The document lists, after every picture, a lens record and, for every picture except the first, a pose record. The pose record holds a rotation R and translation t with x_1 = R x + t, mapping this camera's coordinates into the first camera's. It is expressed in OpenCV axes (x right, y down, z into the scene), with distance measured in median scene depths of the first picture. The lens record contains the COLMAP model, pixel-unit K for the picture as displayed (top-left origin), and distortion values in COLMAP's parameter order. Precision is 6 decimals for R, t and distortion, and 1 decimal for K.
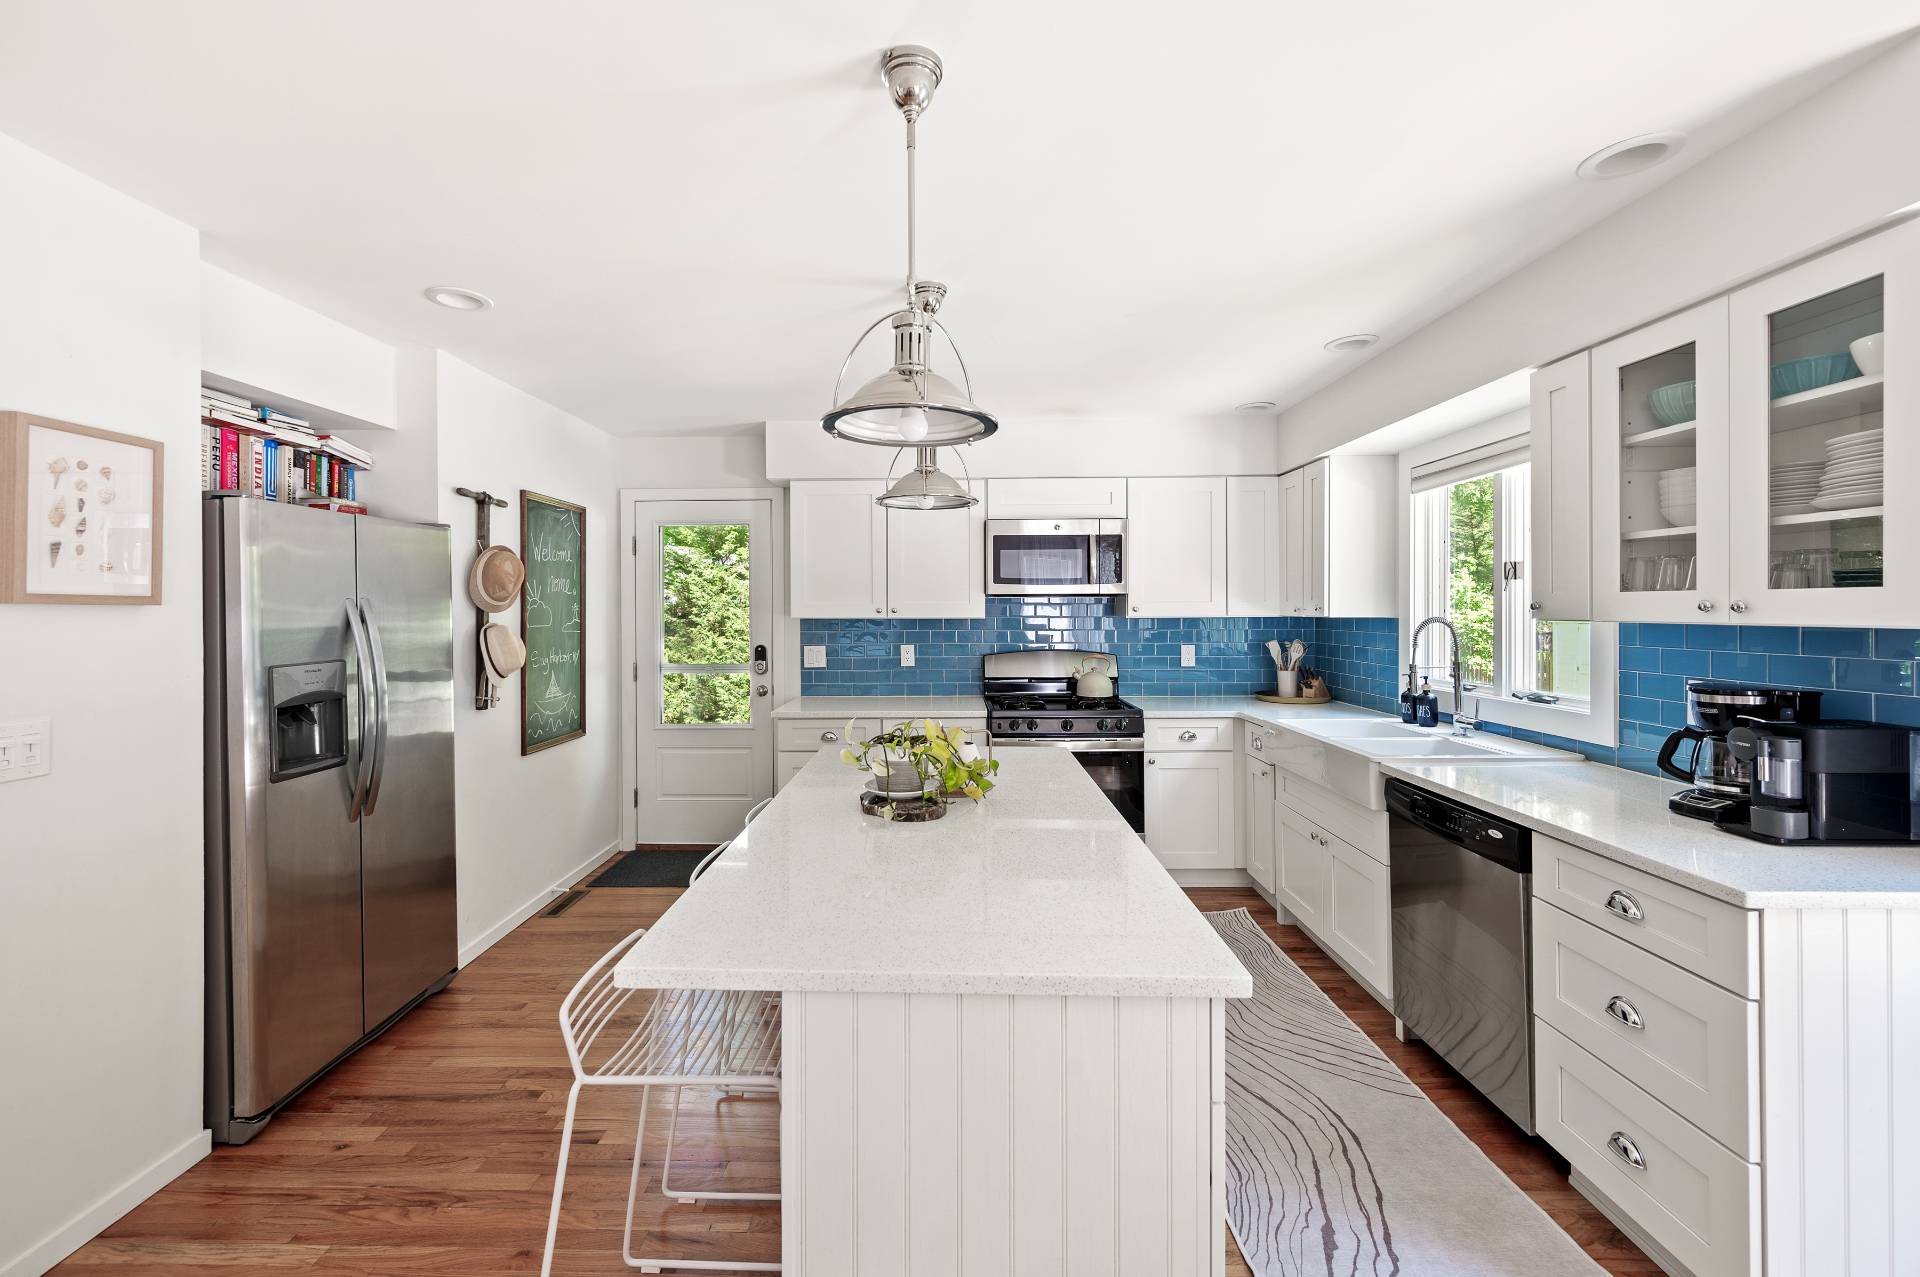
lens RADIAL K [[867.6, 0, 955.6], [0, 867.6, 626.7], [0, 0, 1]] dist [-0.000239, -0.000060]
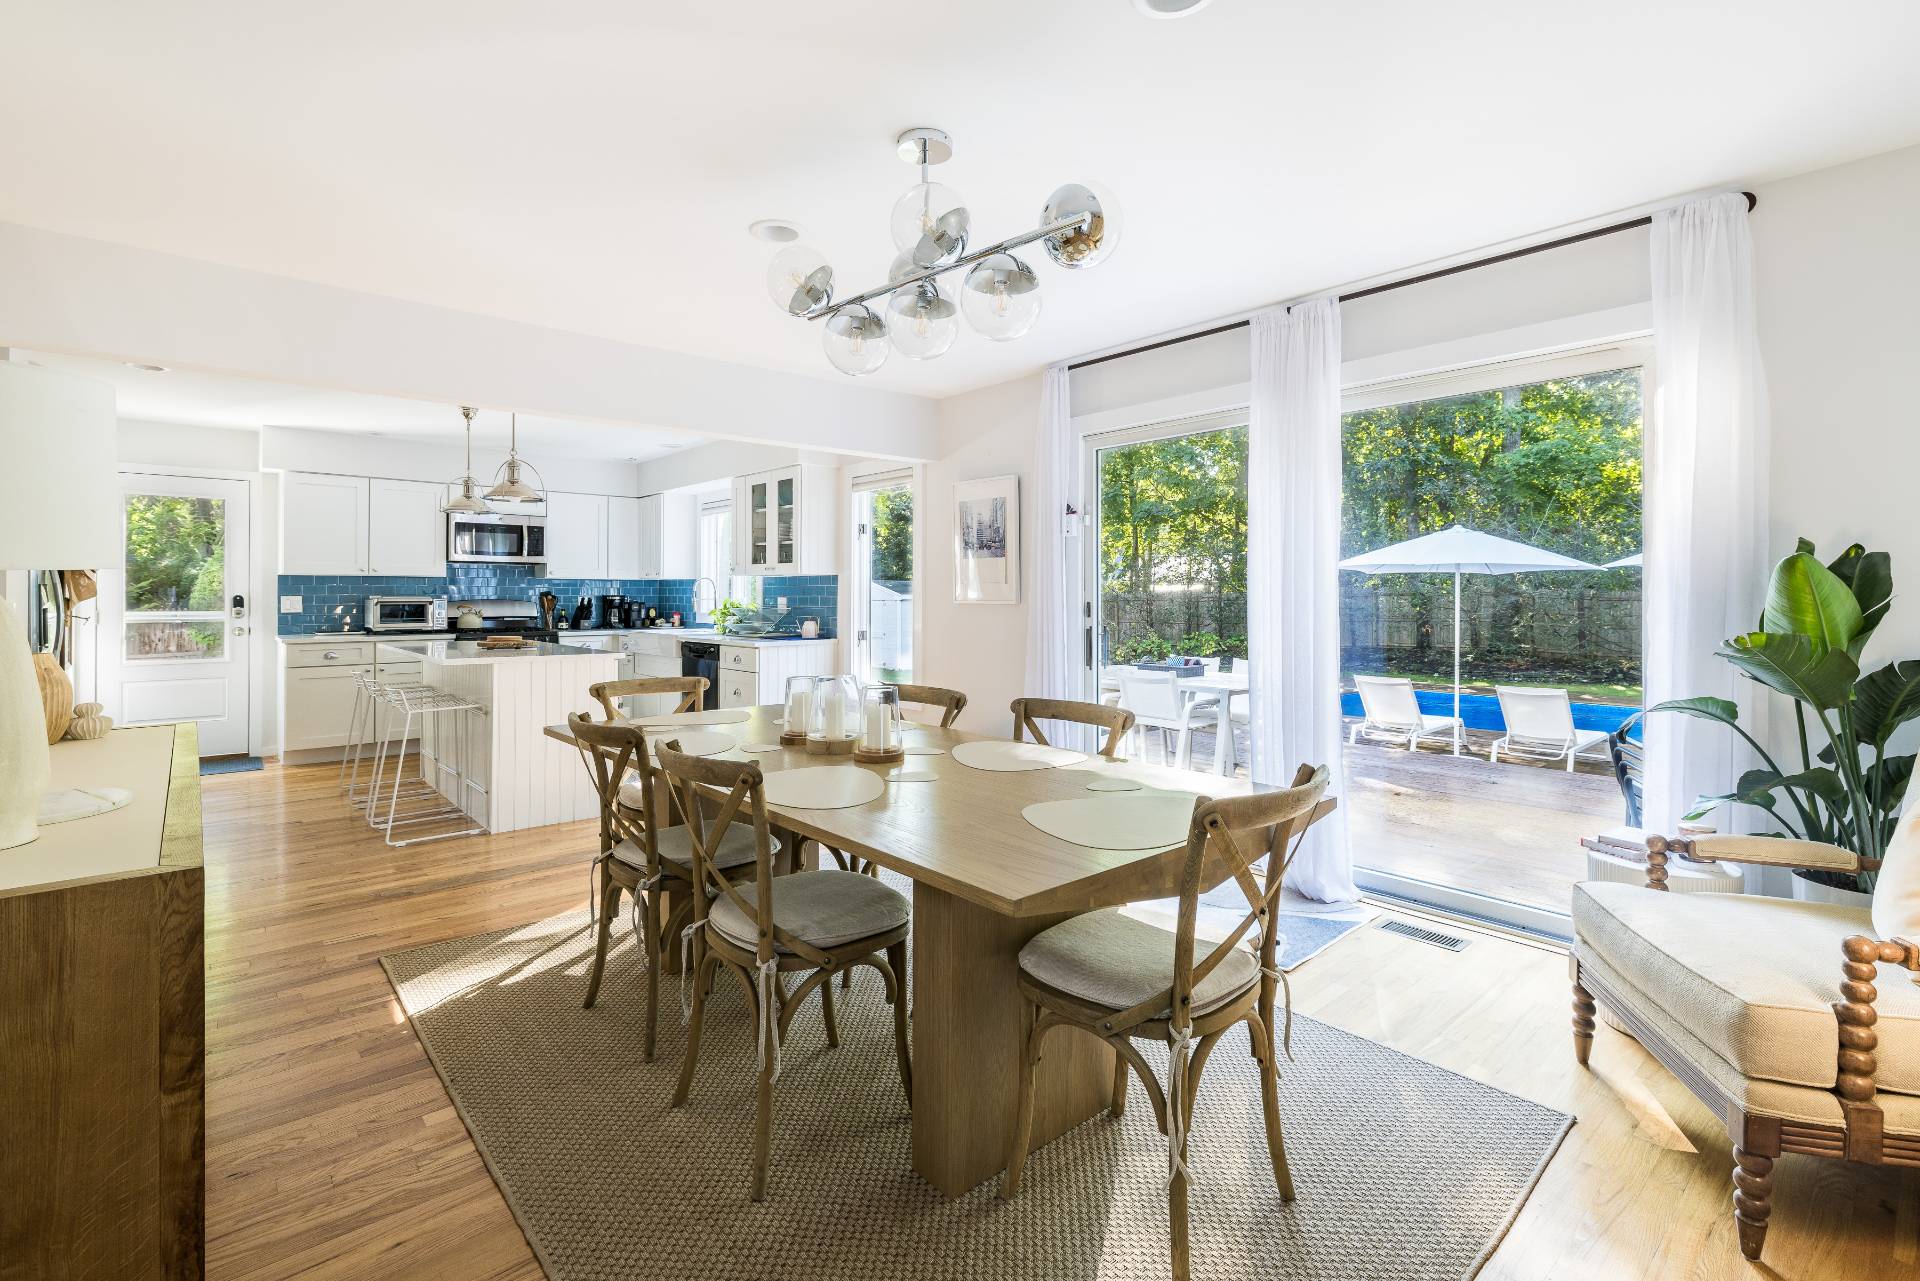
lens RADIAL K [[867.6, 0, 955.6], [0, 867.6, 628.7], [0, 0, 1]] dist [-0.000239, -0.000060]
pose [[0.762263, -0.018965, 0.646990, -0.271507], [0.007126, 0.999756, 0.020909, 0.056454], [-0.647229, -0.011327, 0.762212, -0.740616]]
